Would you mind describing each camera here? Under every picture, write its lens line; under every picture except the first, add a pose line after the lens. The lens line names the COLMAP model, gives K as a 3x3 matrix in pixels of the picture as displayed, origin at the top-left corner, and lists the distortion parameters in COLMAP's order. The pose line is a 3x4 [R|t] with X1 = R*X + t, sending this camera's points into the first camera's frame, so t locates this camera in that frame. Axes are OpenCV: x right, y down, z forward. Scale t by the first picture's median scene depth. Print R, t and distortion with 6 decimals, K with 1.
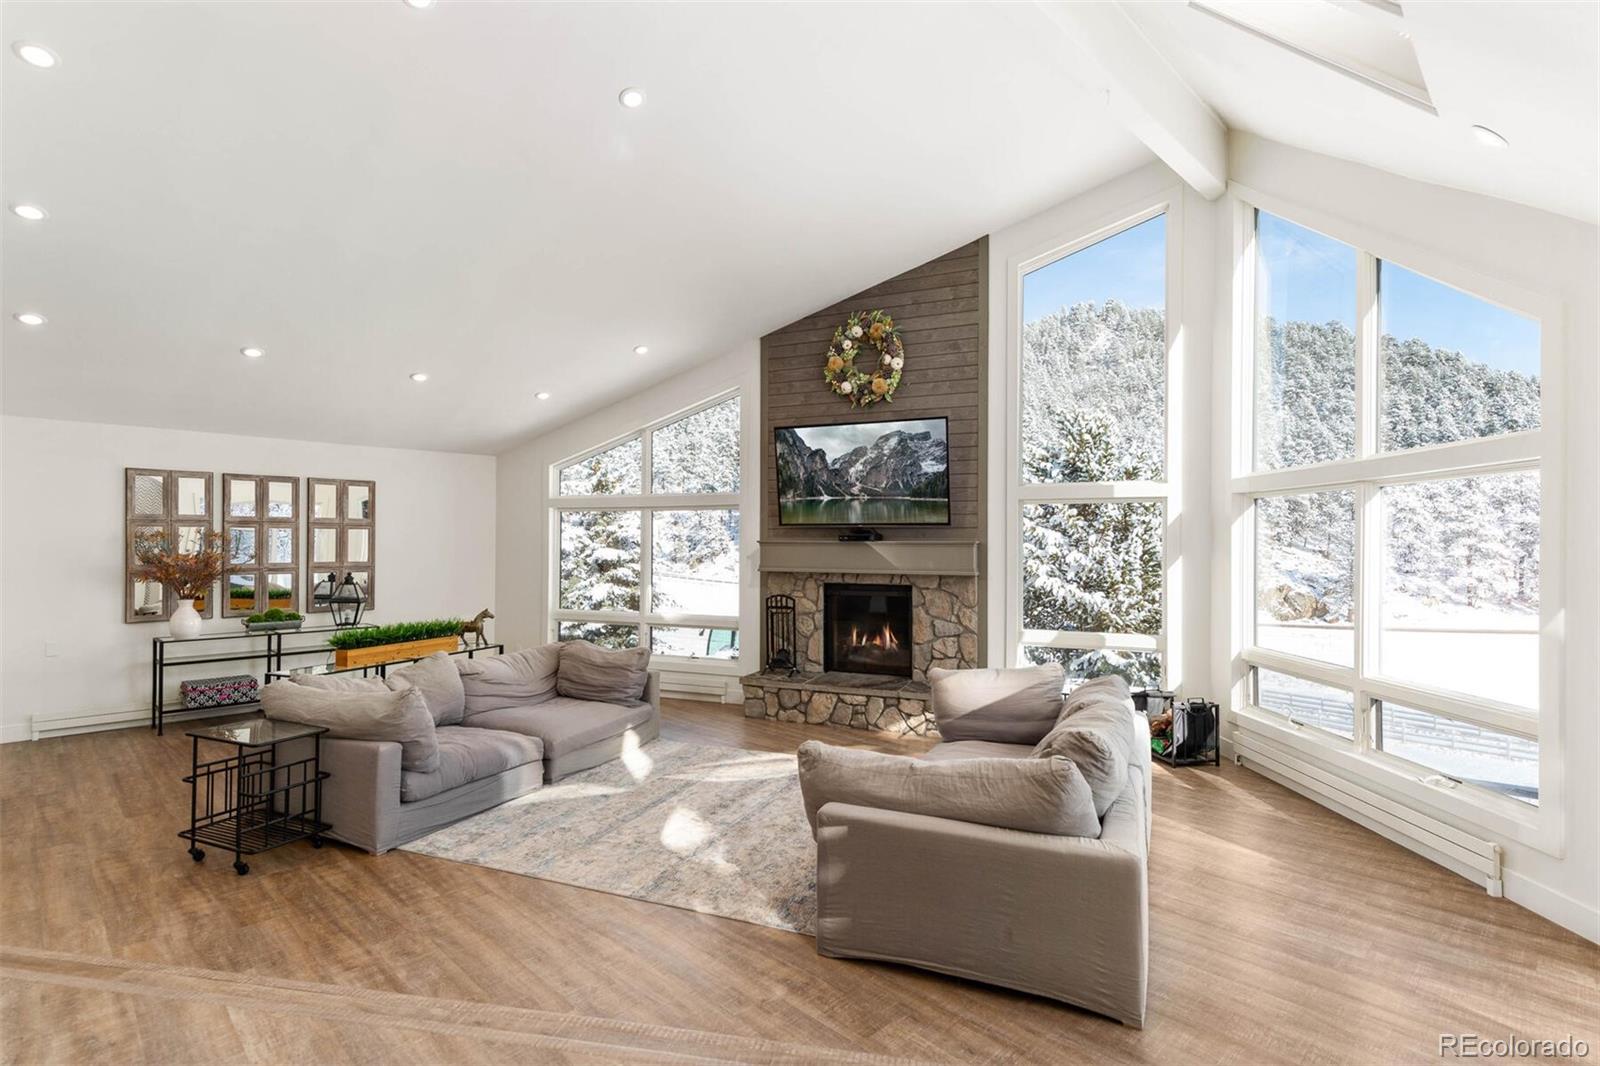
lens RADIAL K [[767.9, 0, 800.0], [0, 767.9, 533.0], [0, 0, 1]] dist [0.028522, -0.009617]
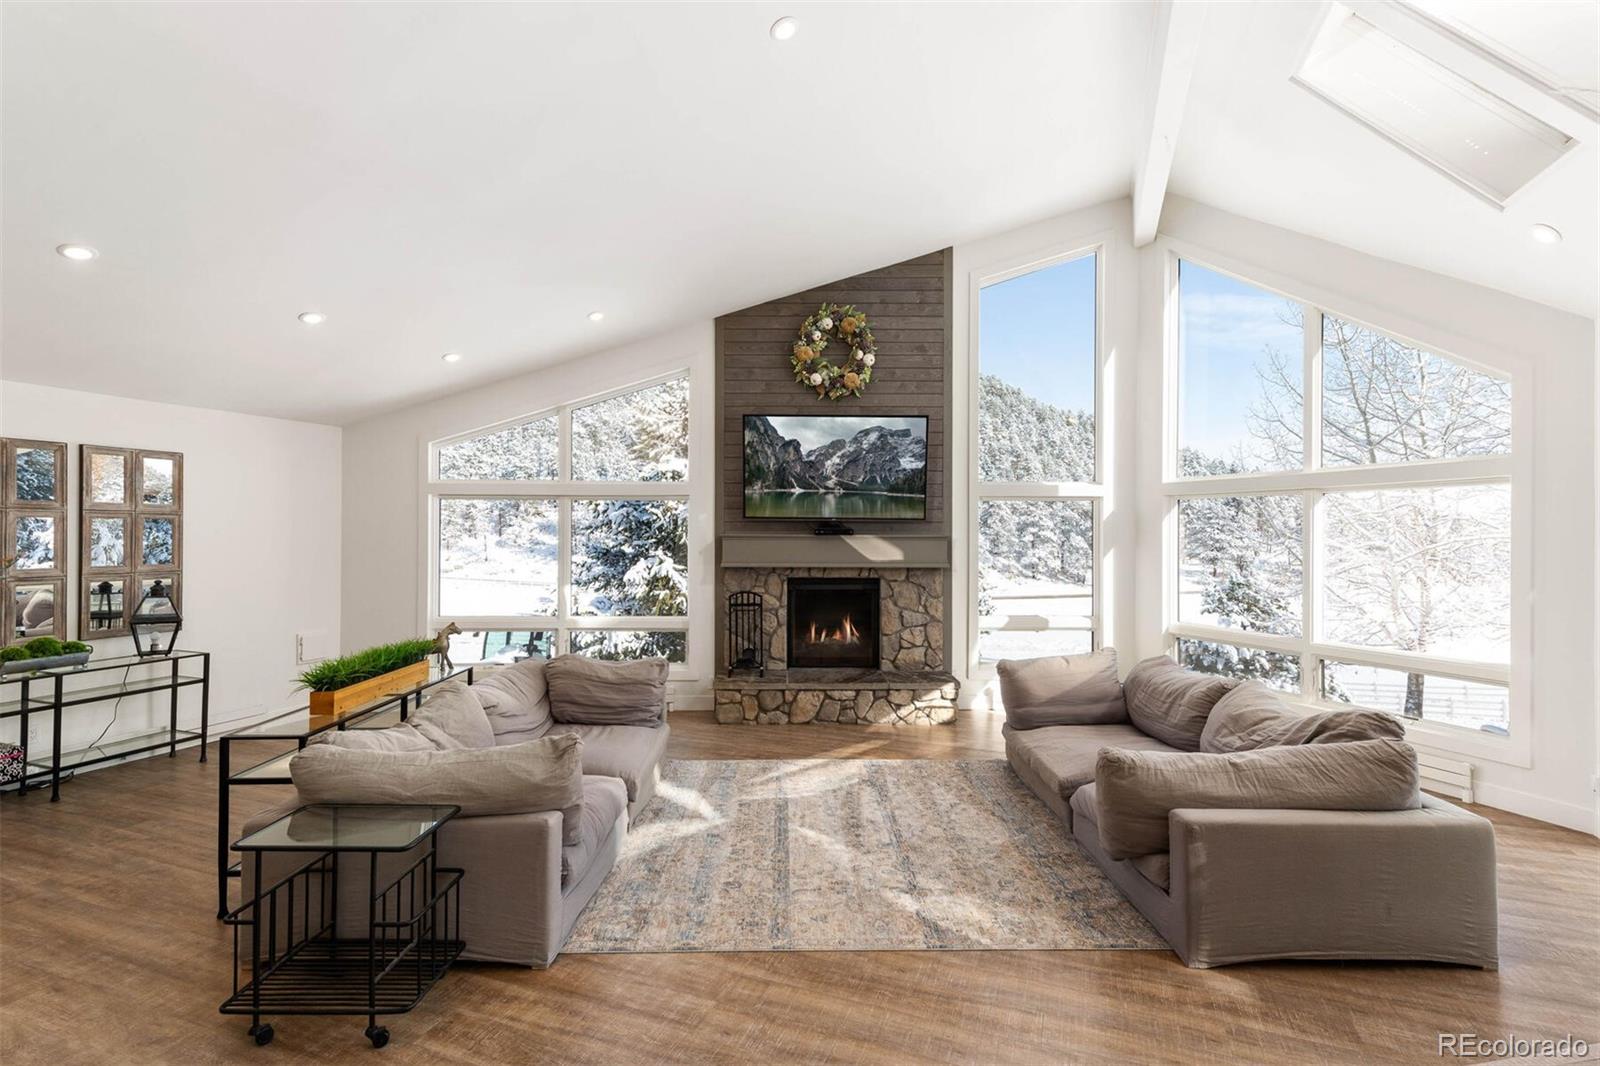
lens RADIAL K [[733.1, 0, 799.8], [0, 733.1, 526.6], [0, 0, 1]] dist [0.017732, -0.000468]
pose [[0.915995, 0.002303, 0.401183, -0.344435], [-0.004872, 0.999974, 0.005384, -0.005156], [-0.401160, -0.006886, 0.915982, 0.149797]]
